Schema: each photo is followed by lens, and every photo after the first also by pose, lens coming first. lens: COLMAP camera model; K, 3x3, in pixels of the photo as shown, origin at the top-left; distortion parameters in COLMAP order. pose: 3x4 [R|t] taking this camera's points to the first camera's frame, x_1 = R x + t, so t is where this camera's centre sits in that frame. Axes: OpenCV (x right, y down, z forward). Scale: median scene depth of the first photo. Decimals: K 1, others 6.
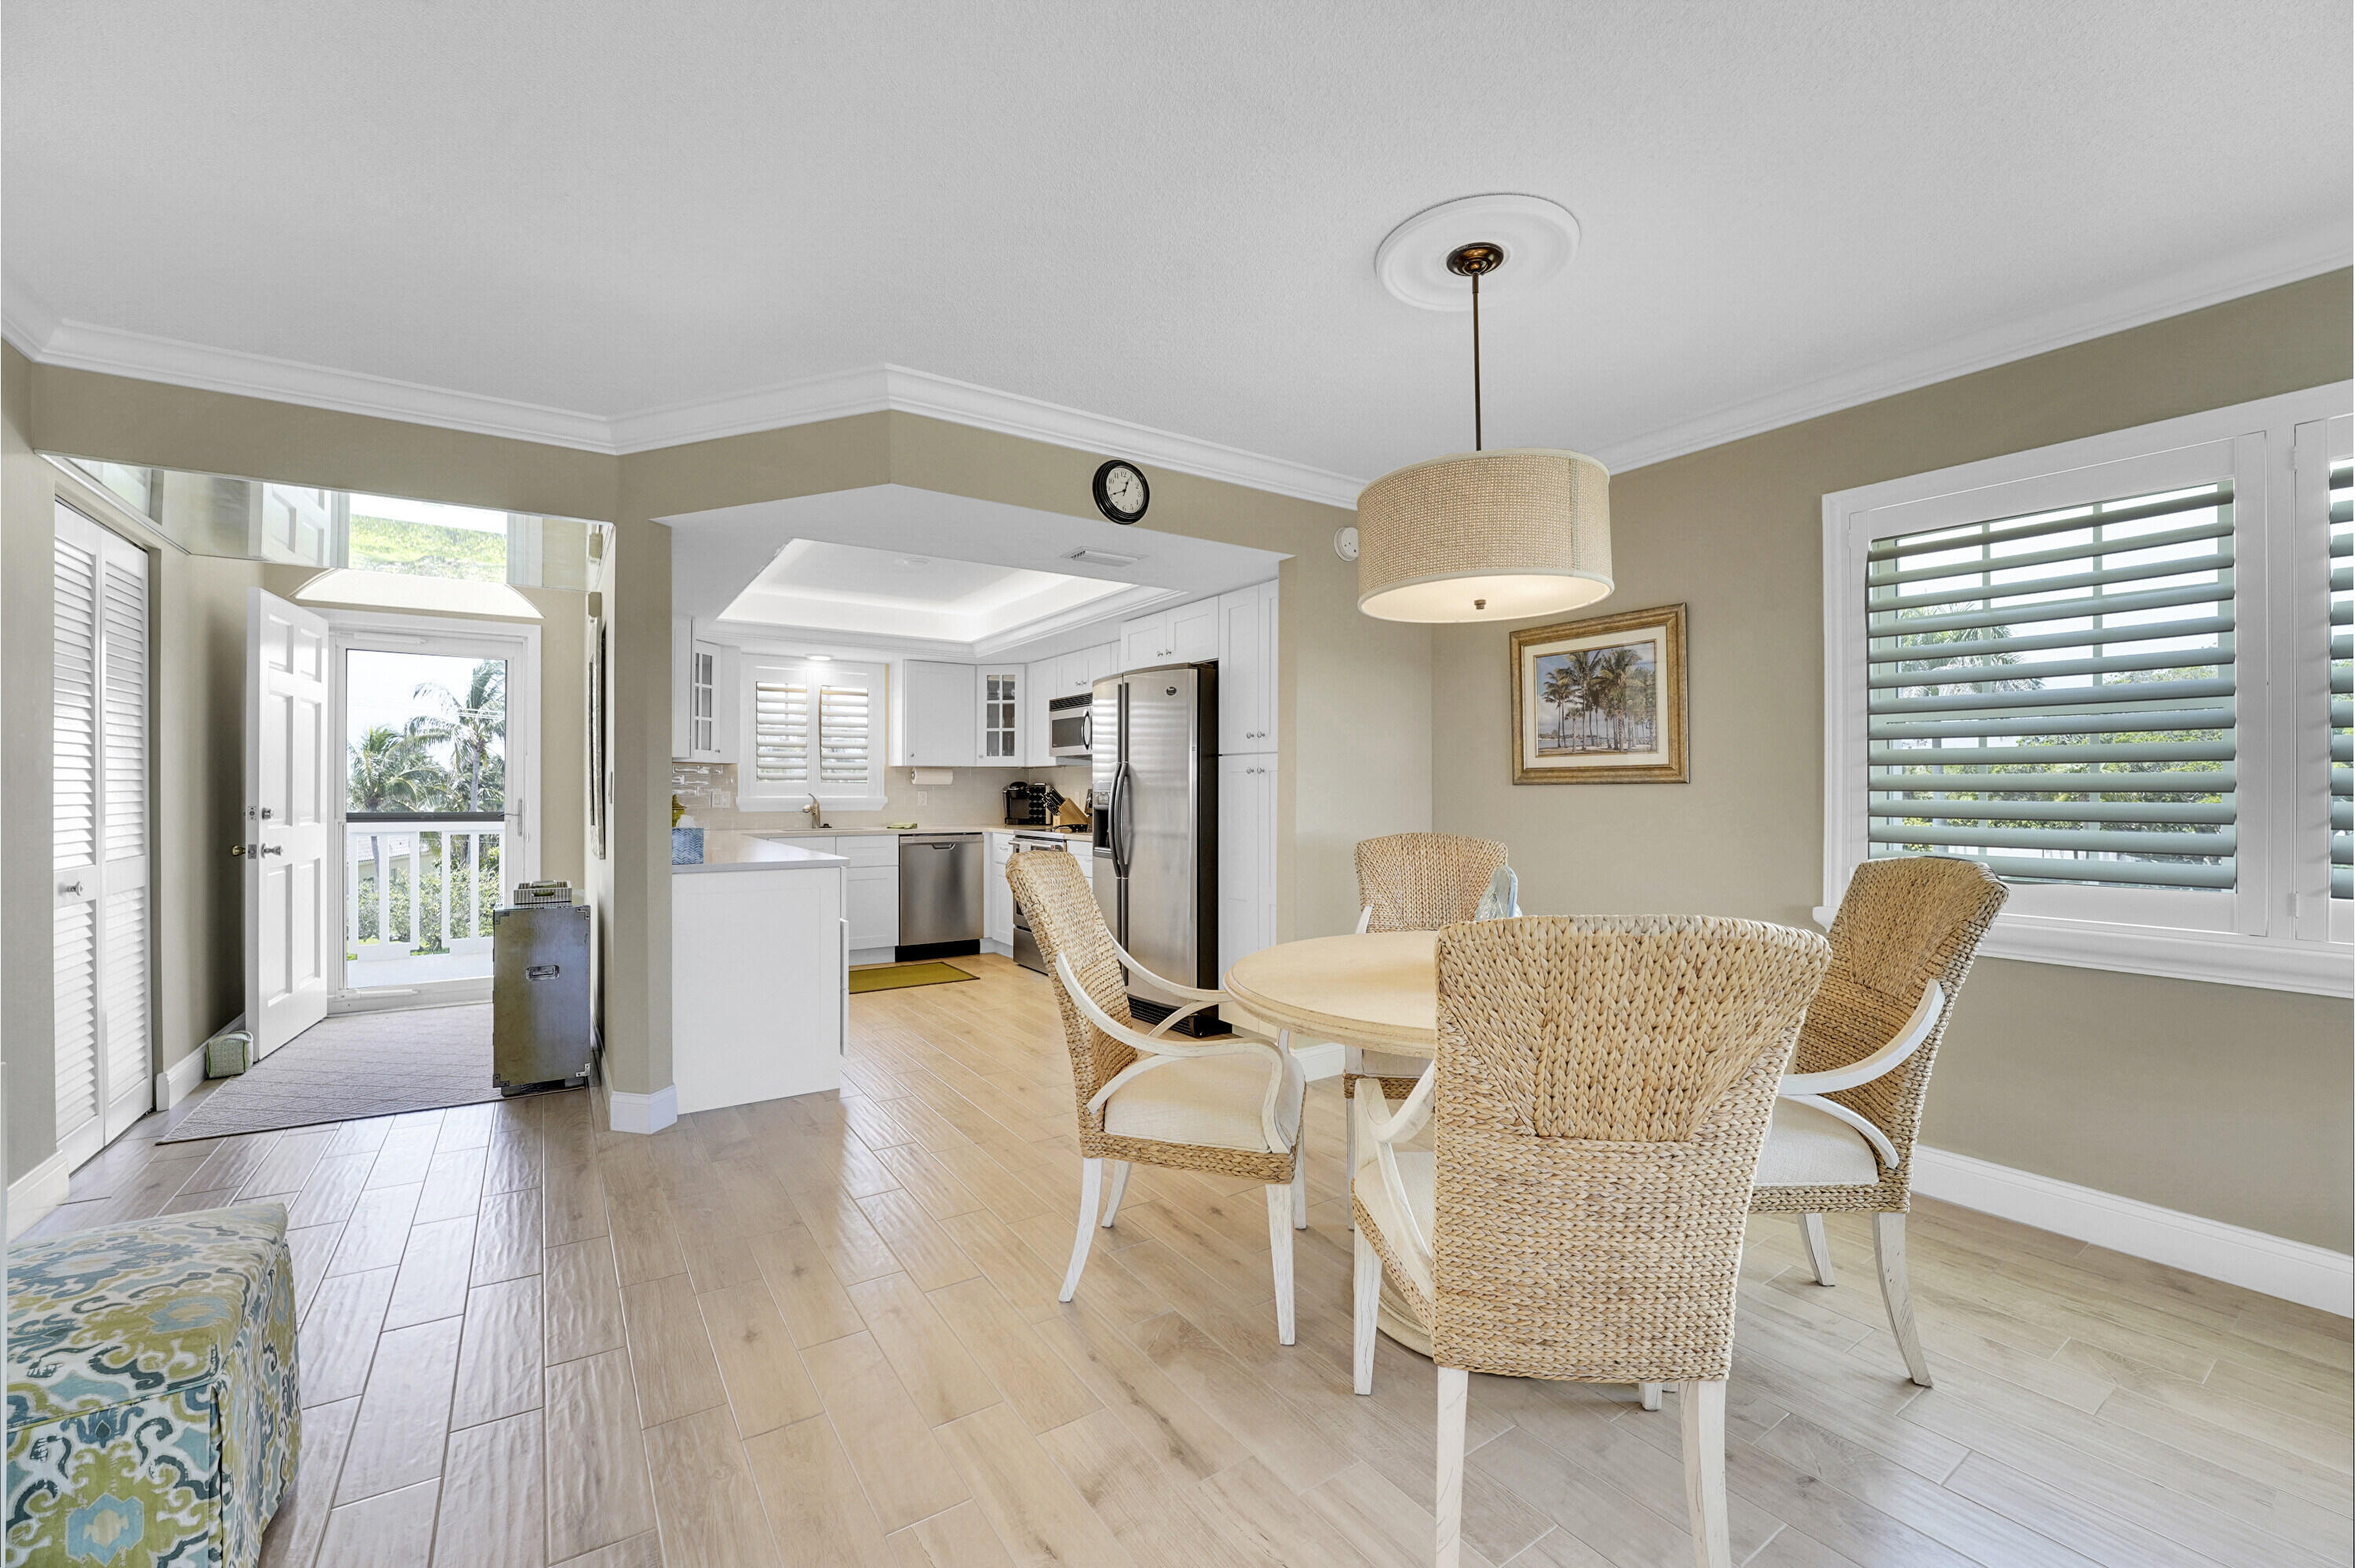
lens RADIAL K [[953.3, 0, 1178.8], [0, 953.3, 784.1], [0, 0, 1]] dist [-0.030026, 0.003325]
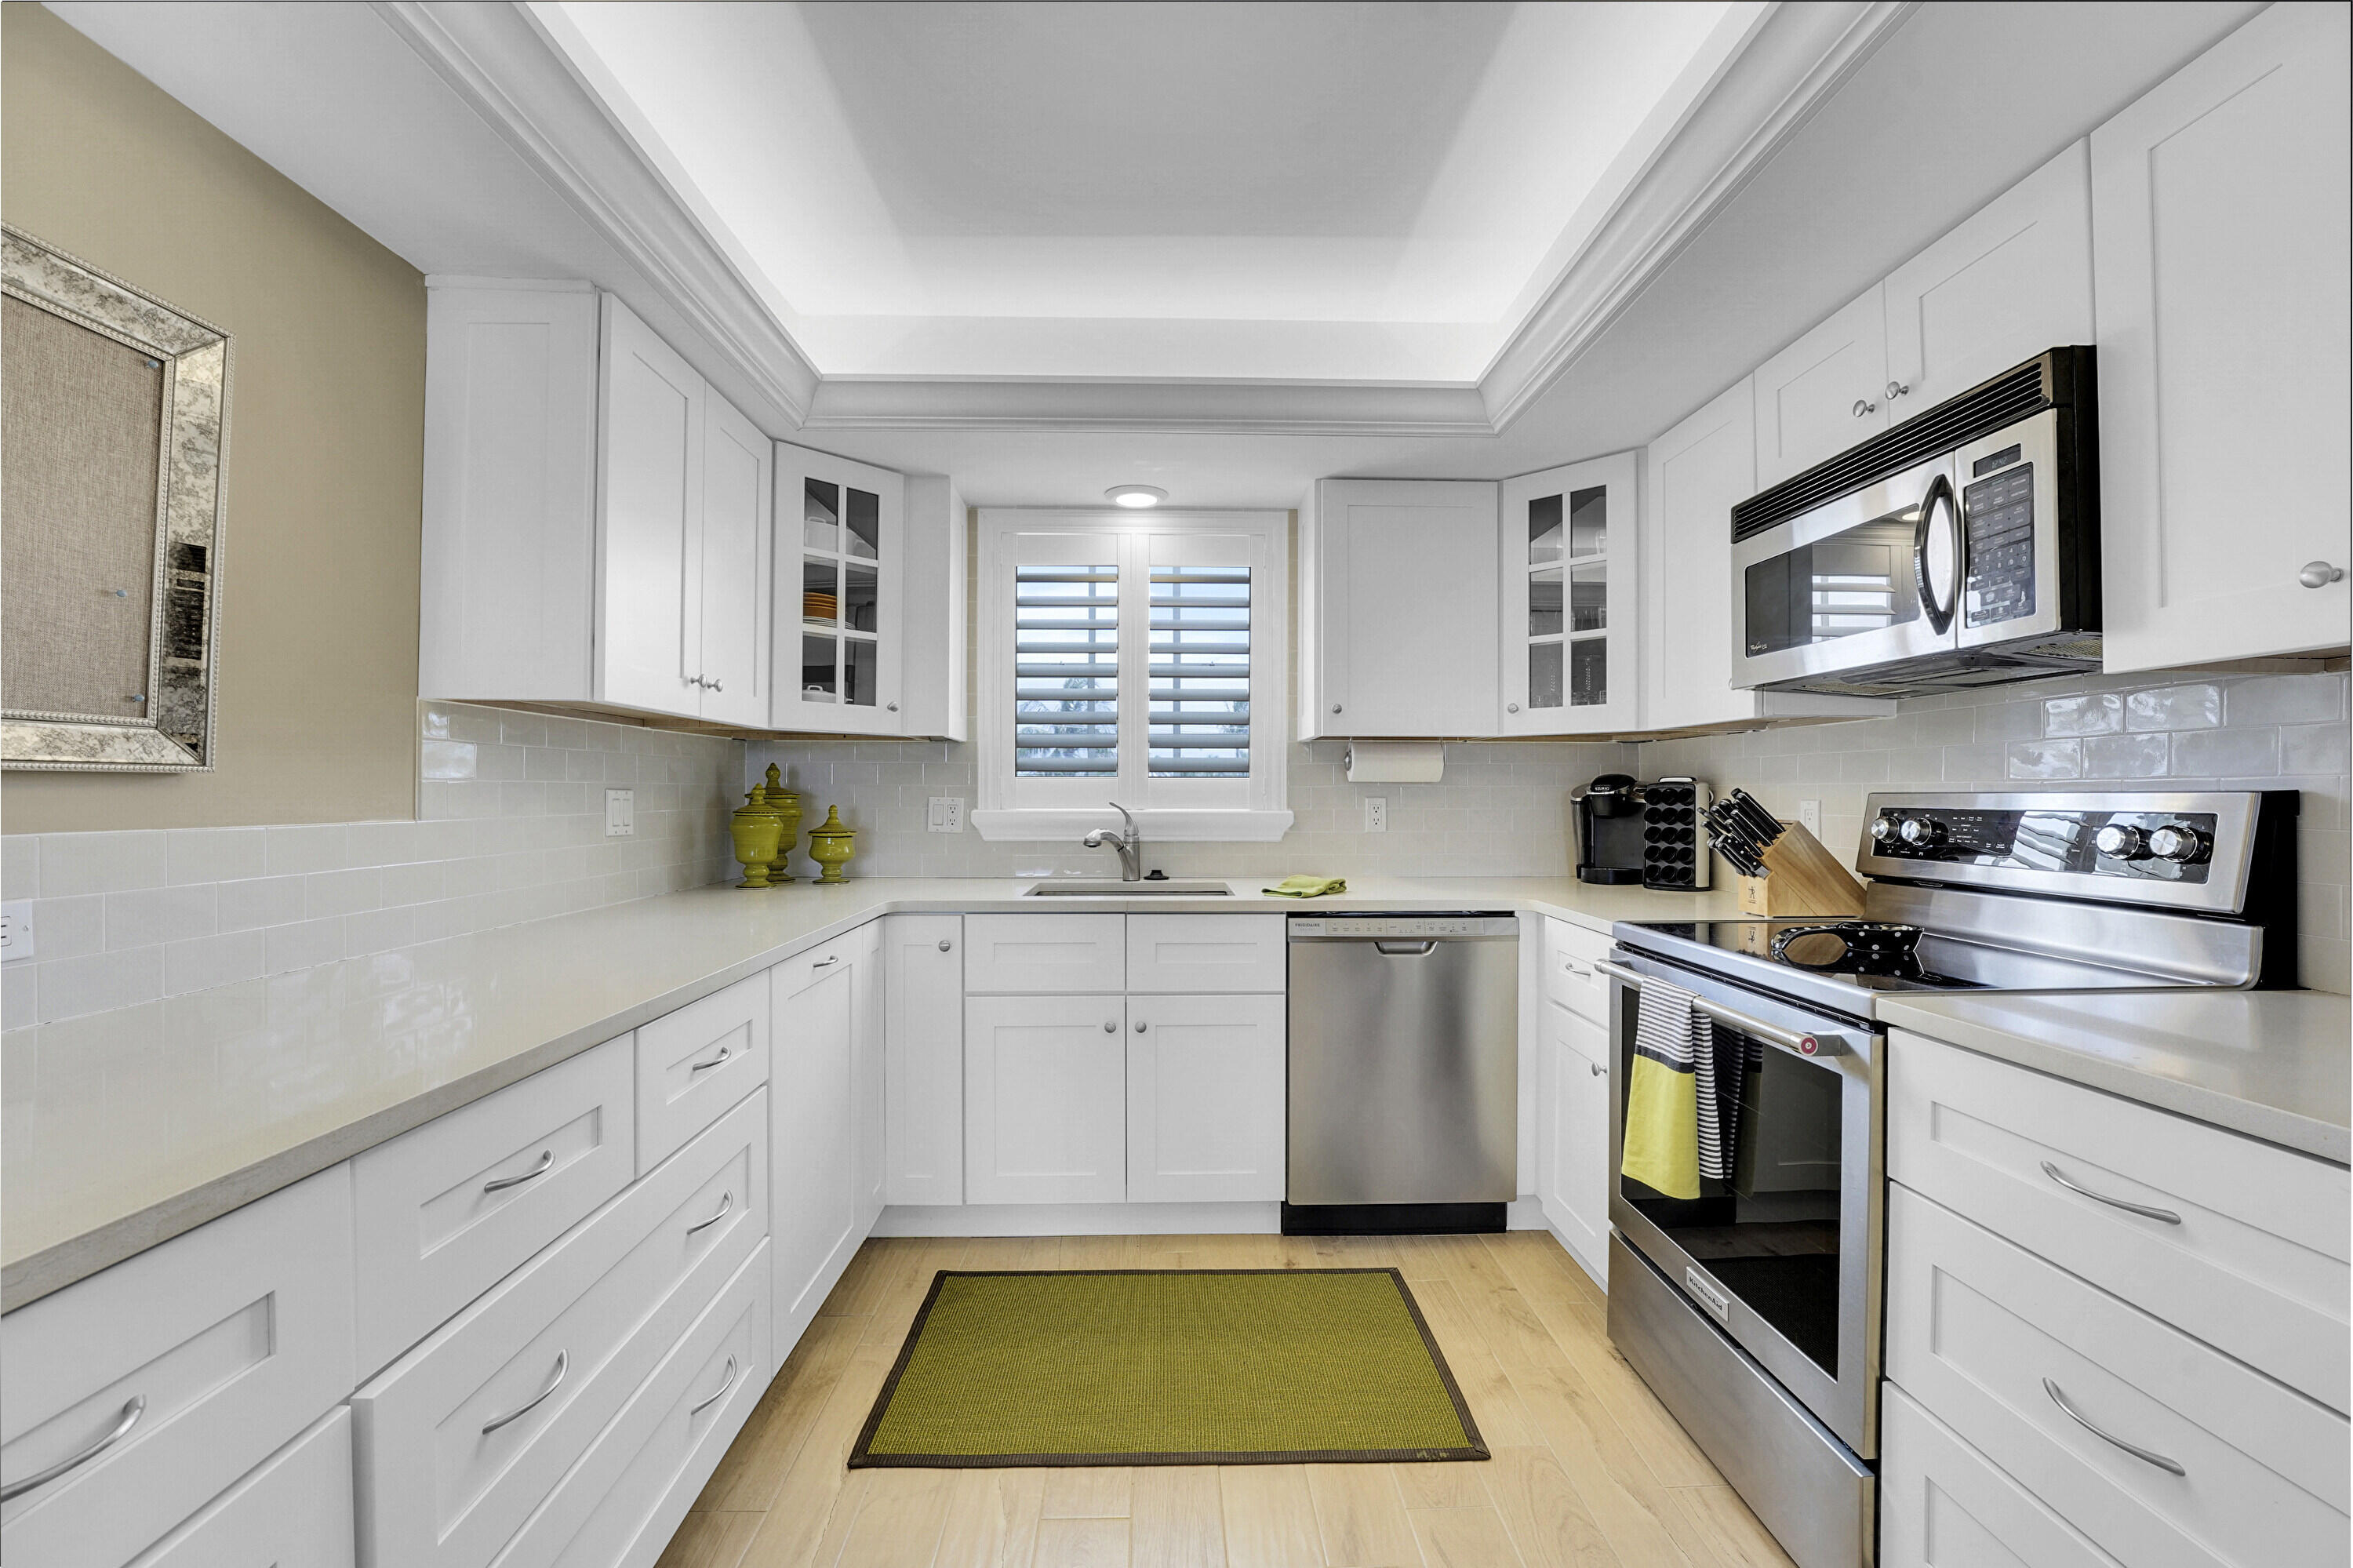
lens RADIAL K [[952.7, 0, 1179.0], [0, 952.7, 787.7], [0, 0, 1]] dist [-0.030026, 0.003325]
pose [[0.842491, -0.002539, -0.538705, -0.203549], [0.003649, 0.999993, 0.000995, 0.003870], [0.538699, -0.002804, 0.842494, 1.070167]]
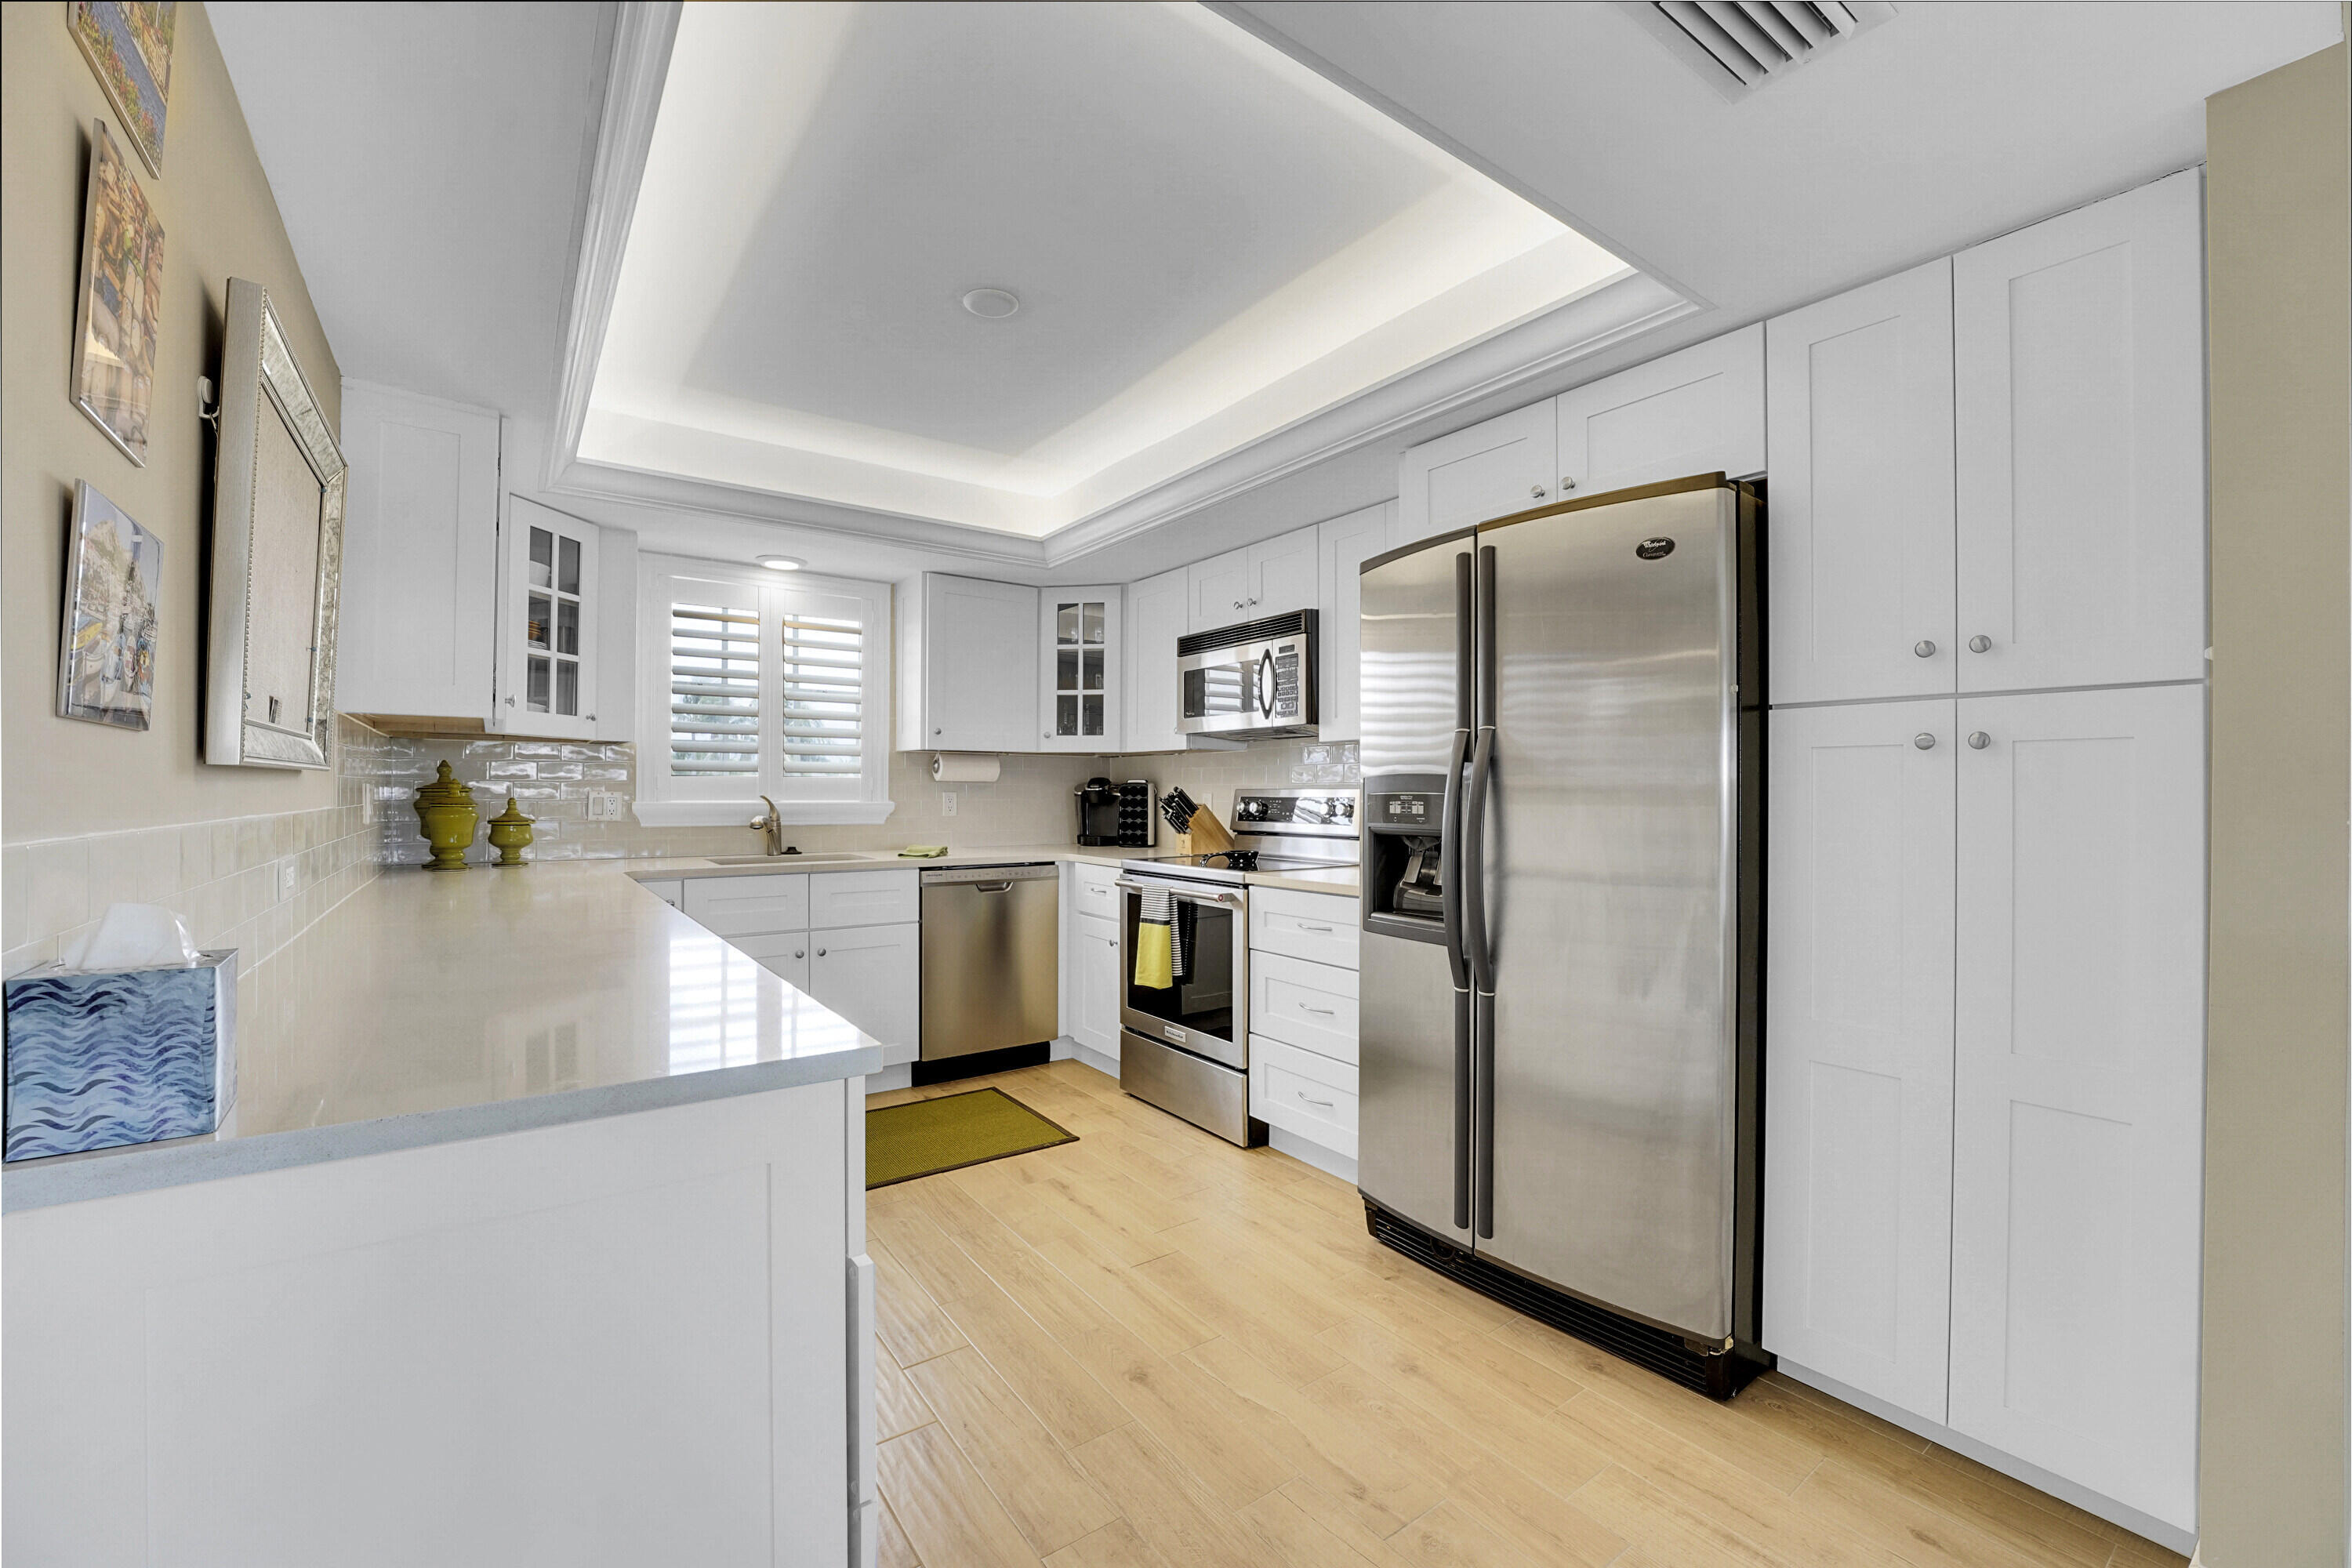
lens RADIAL K [[952.3, 0, 1176.4], [0, 952.3, 781.2], [0, 0, 1]] dist [-0.030026, 0.003325]
pose [[0.999558, 0.002759, 0.029608, -0.255286], [-0.002663, 0.999991, -0.003271, 0.003562], [-0.029617, 0.003191, 0.999556, 0.689618]]
